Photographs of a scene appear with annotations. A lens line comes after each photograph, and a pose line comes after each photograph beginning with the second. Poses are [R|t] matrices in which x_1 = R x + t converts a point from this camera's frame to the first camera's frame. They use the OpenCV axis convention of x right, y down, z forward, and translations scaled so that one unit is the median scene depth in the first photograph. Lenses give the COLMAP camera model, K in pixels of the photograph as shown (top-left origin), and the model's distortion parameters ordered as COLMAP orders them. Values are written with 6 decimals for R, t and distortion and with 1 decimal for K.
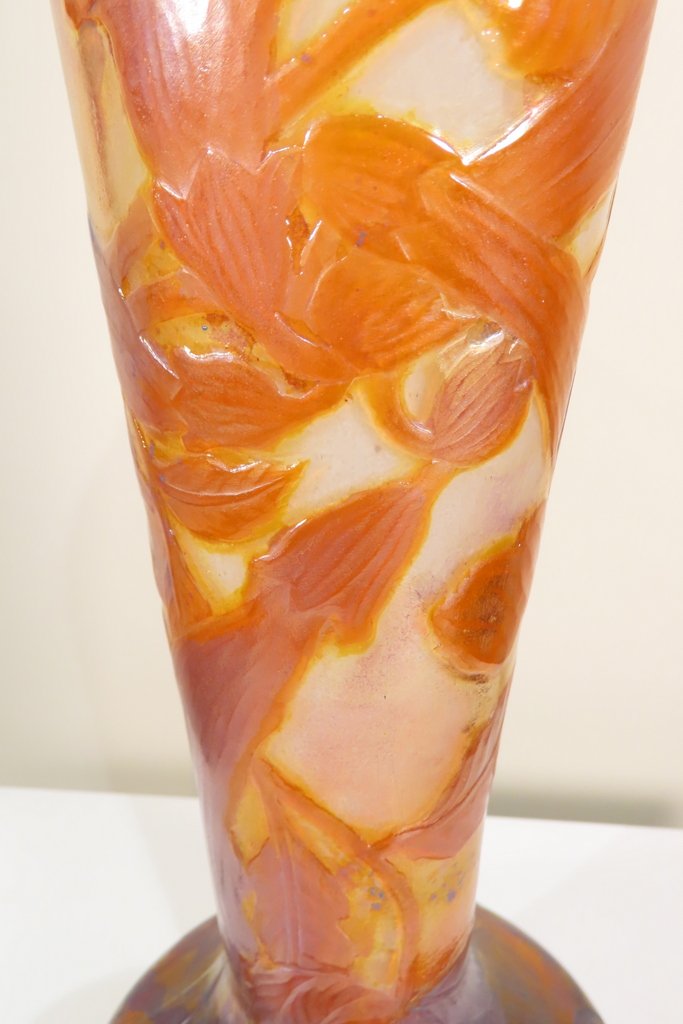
lens RADIAL K [[917.6, 0, 341.5], [0, 917.6, 512.0], [0, 0, 1]] dist [-0.002219, 0.005587]
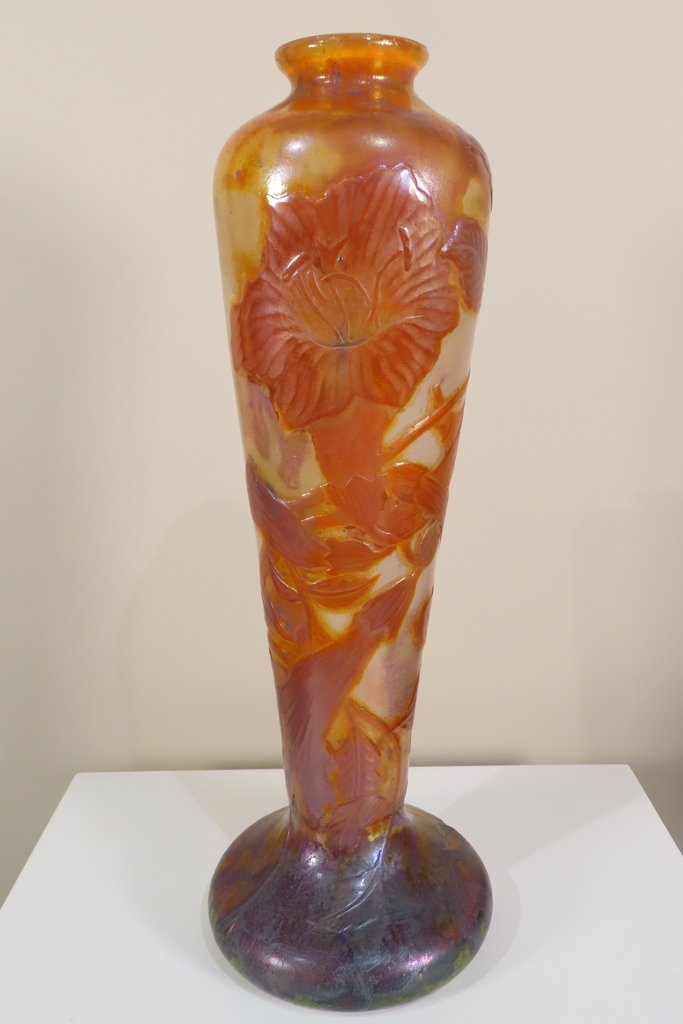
lens RADIAL K [[917.6, 0, 341.5], [0, 917.6, 512.0], [0, 0, 1]] dist [-0.002219, 0.005587]
pose [[0.916777, -0.108594, 0.384353, -1.172616], [0.135525, 0.989814, -0.043603, -0.133727], [-0.375703, 0.092064, 0.922156, -1.494307]]
